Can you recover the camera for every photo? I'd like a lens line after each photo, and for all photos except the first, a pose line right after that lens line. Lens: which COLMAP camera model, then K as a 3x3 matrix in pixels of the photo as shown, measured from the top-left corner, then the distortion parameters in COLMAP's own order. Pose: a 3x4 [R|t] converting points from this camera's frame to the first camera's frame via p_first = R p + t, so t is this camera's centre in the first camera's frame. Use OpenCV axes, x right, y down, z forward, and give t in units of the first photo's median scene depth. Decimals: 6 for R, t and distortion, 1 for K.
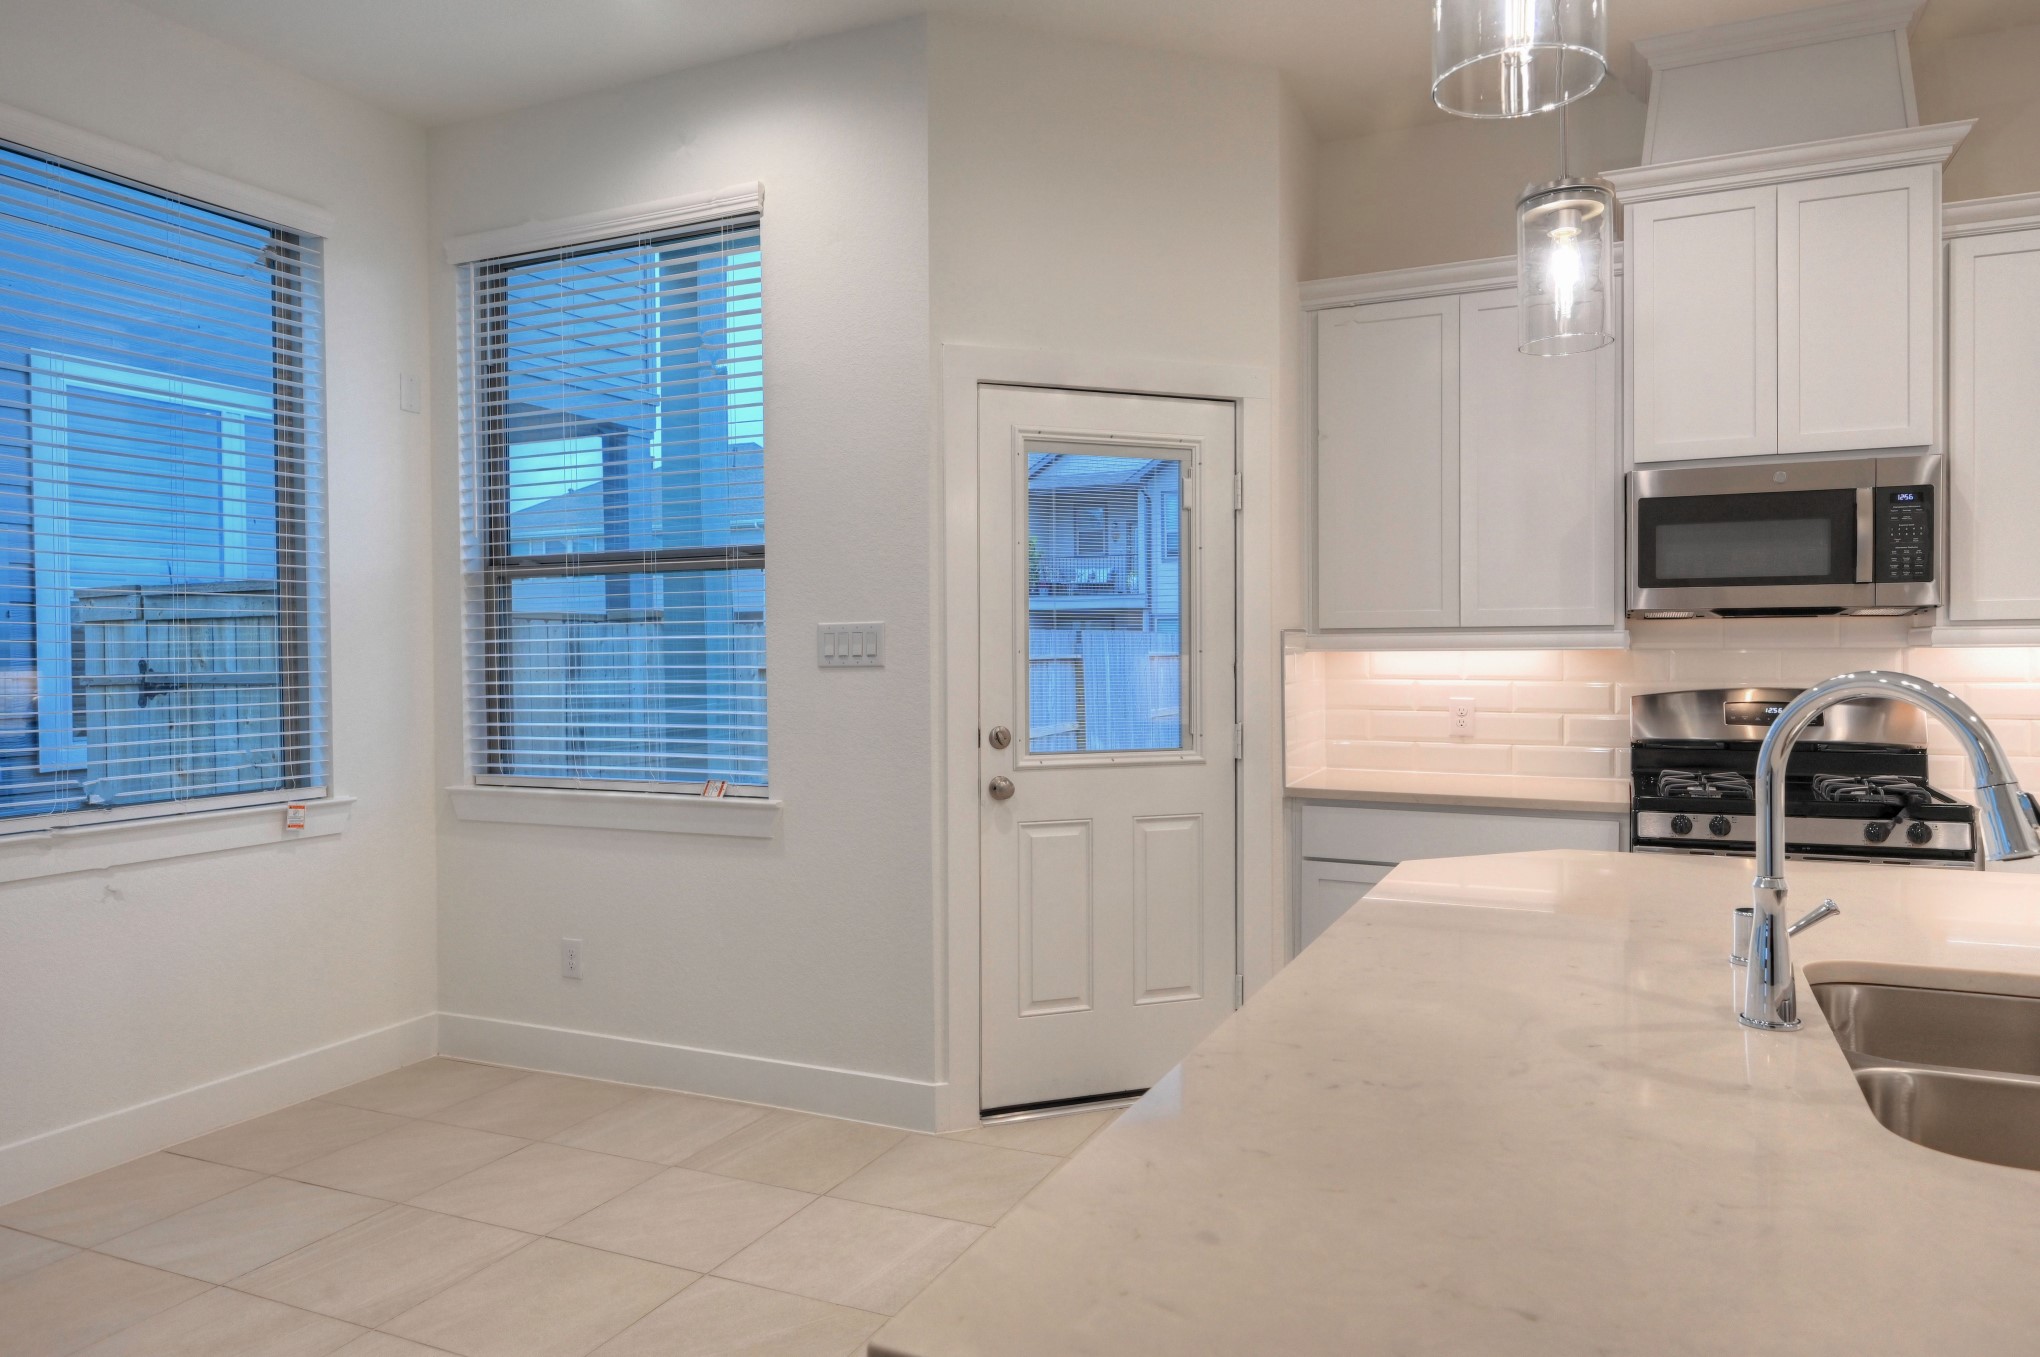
lens RADIAL K [[1329.9, 0, 1013.3], [0, 1329.9, 677.3], [0, 0, 1]] dist [0.001713, -0.004454]
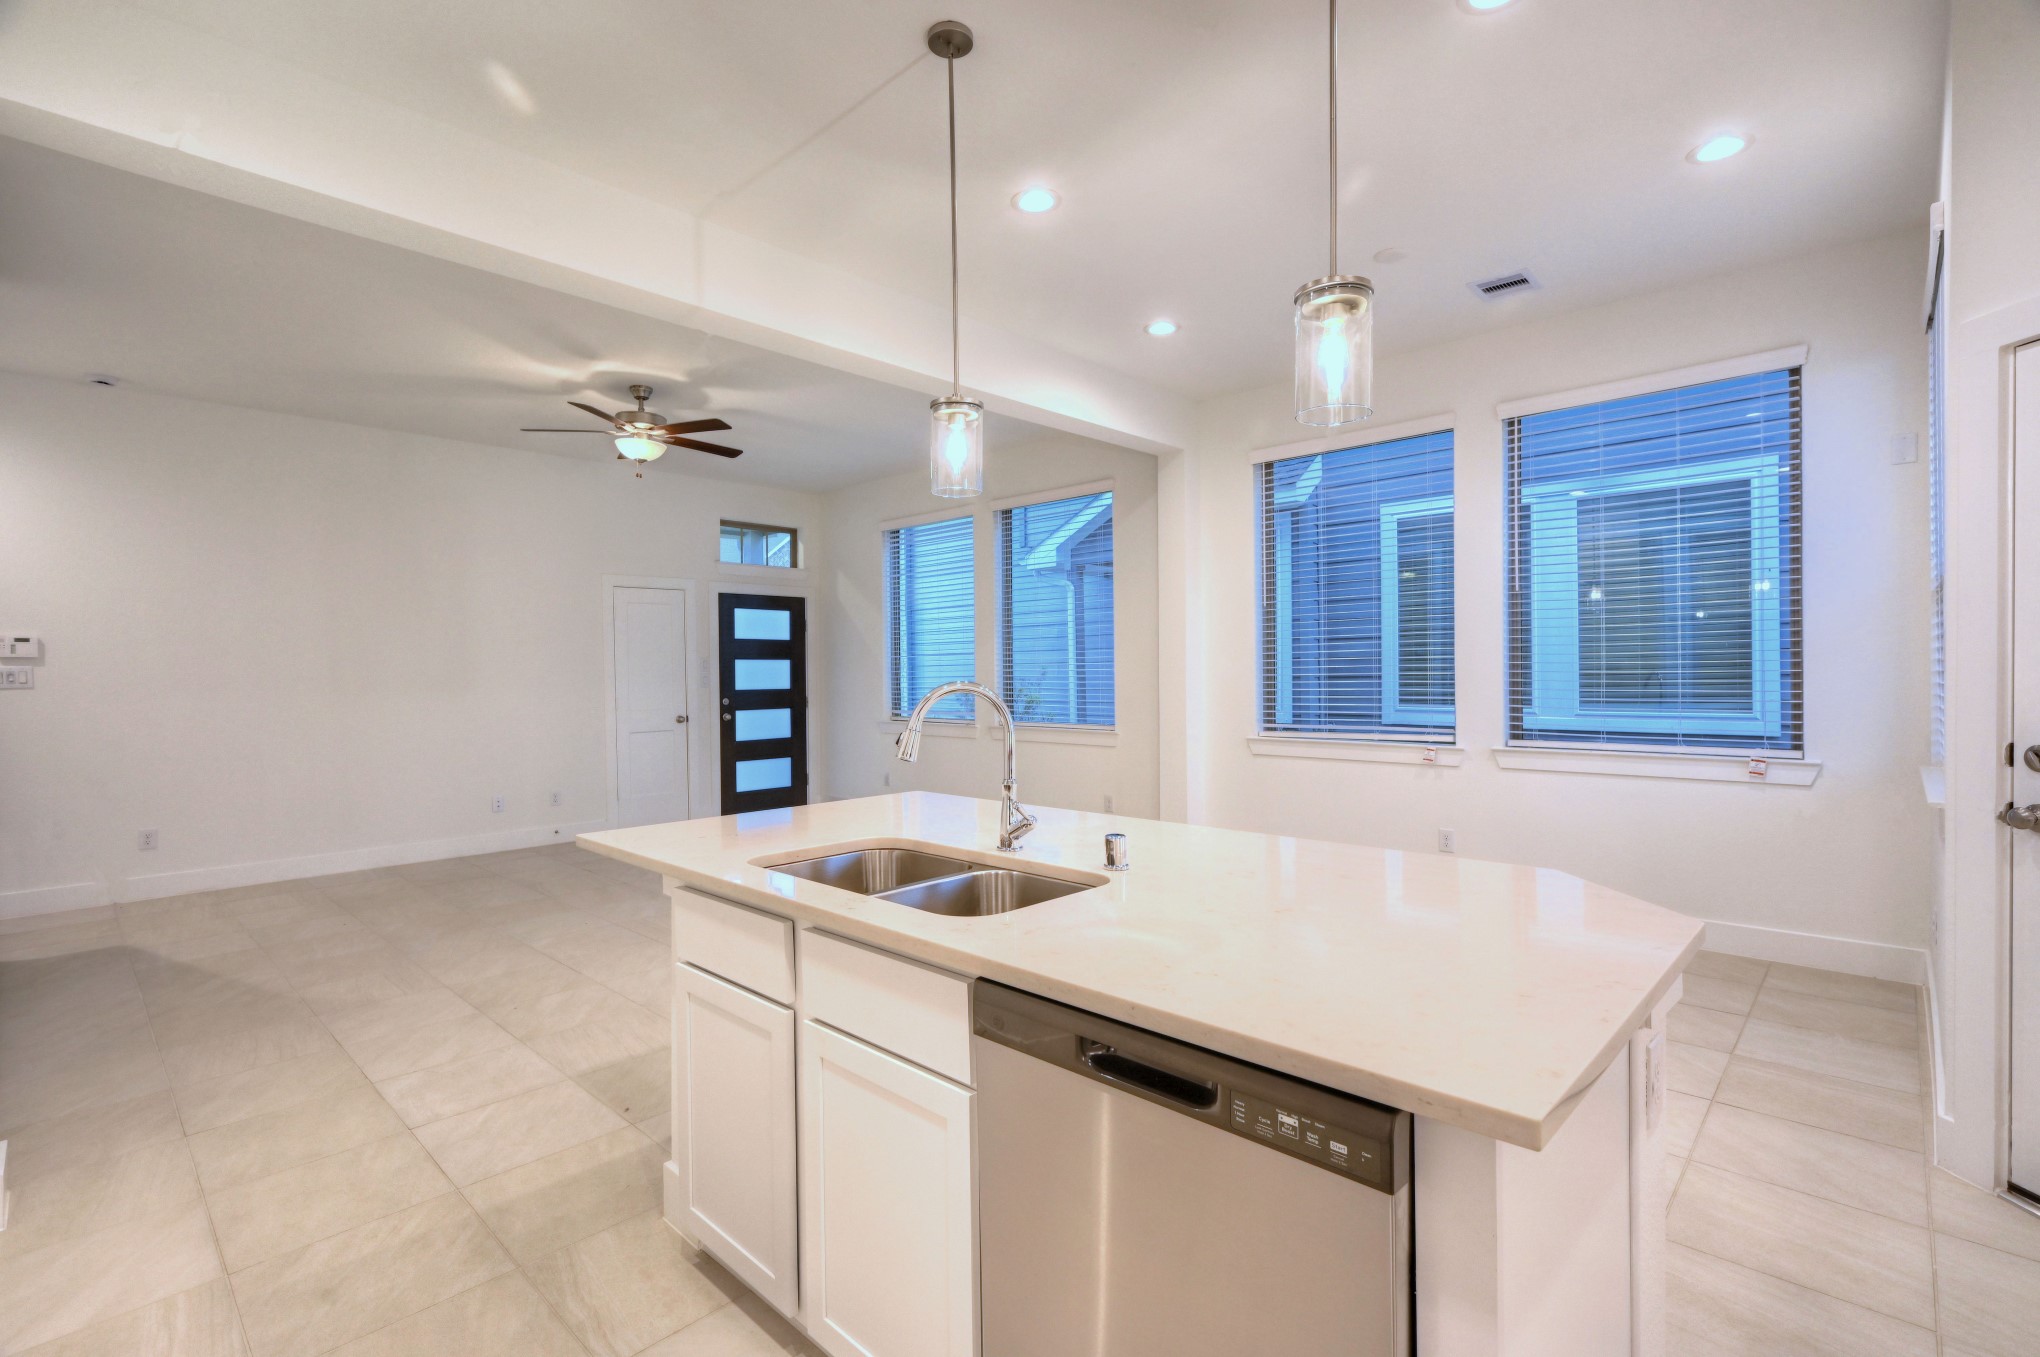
lens RADIAL K [[922.1, 0, 1007.9], [0, 922.1, 672.6], [0, 0, 1]] dist [-0.002480, 0.001461]
pose [[-0.322501, 0.013924, -0.946467, 0.716476], [-0.003839, 0.999864, 0.016017, -0.016347], [0.946561, 0.008799, -0.322404, 0.533902]]
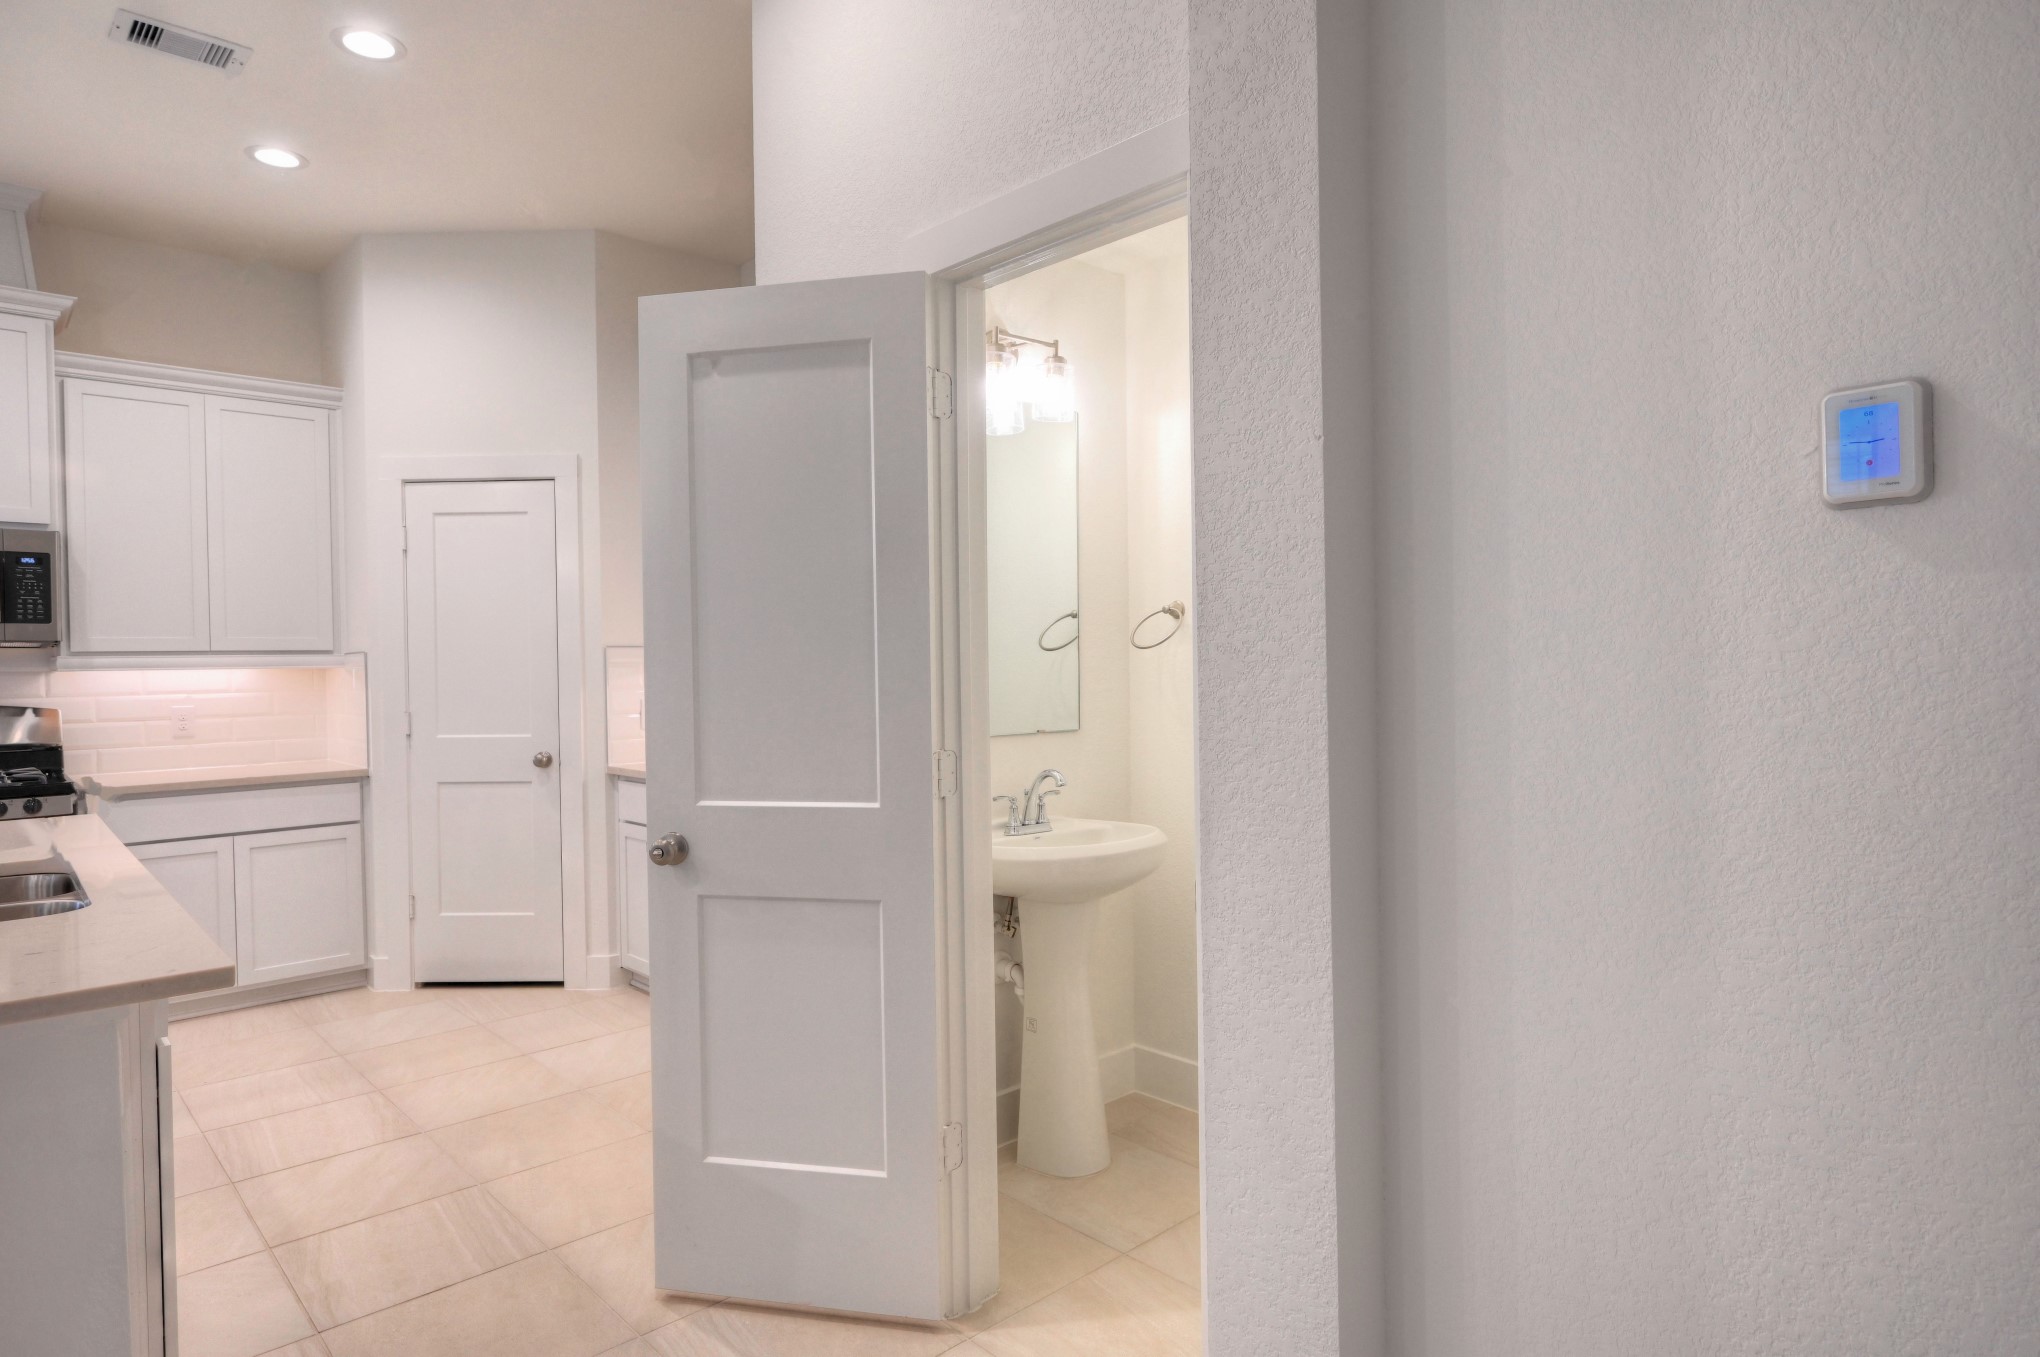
lens RADIAL K [[1185.9, 0, 1019.7], [0, 1185.9, 663.4], [0, 0, 1]] dist [-0.004551, -0.001886]
pose [[0.384365, -0.001870, 0.923179, -0.044342], [0.027816, 0.999567, -0.009556, 0.007811], [-0.922762, 0.029352, 0.384250, -0.343962]]
